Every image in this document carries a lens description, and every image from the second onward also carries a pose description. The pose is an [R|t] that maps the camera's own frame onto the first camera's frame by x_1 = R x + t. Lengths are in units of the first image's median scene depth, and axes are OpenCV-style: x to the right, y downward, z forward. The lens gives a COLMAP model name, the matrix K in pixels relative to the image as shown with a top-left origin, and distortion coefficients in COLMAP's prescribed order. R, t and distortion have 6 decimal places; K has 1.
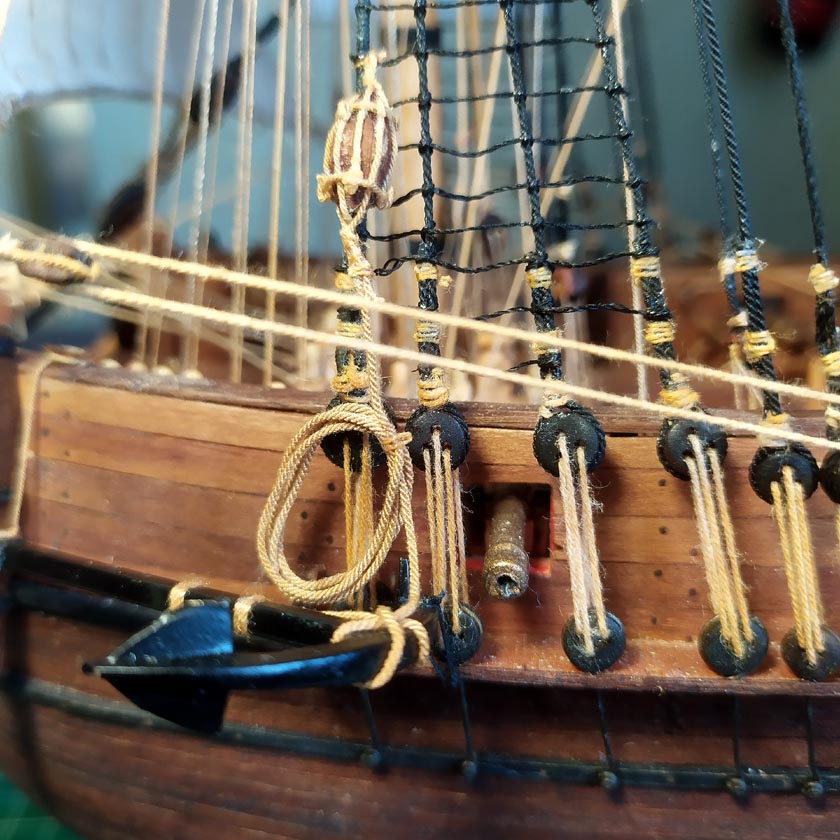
lens RADIAL K [[872.8, 0, 420.0], [0, 872.8, 420.0], [0, 0, 1]] dist [-0.007431, 0.006443]
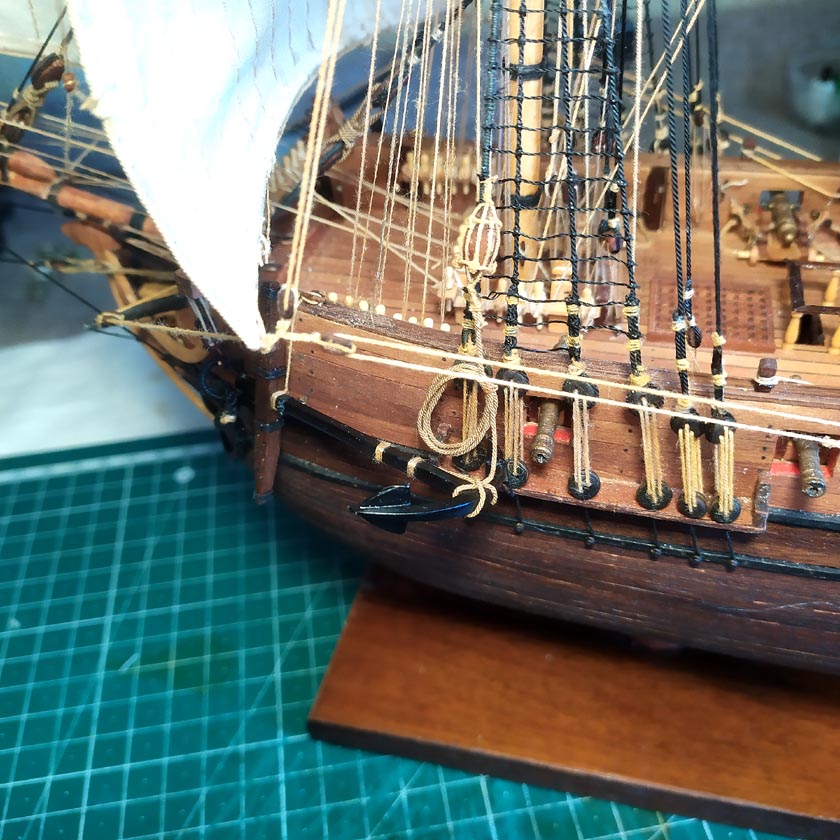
lens RADIAL K [[908.9, 0, 420.0], [0, 908.9, 420.0], [0, 0, 1]] dist [0.000850, 0.021140]
pose [[0.989938, 0.081352, -0.115780, 0.058345], [-0.027466, 0.913122, 0.406761, -0.731560], [0.138812, -0.399488, 0.906168, -0.891705]]
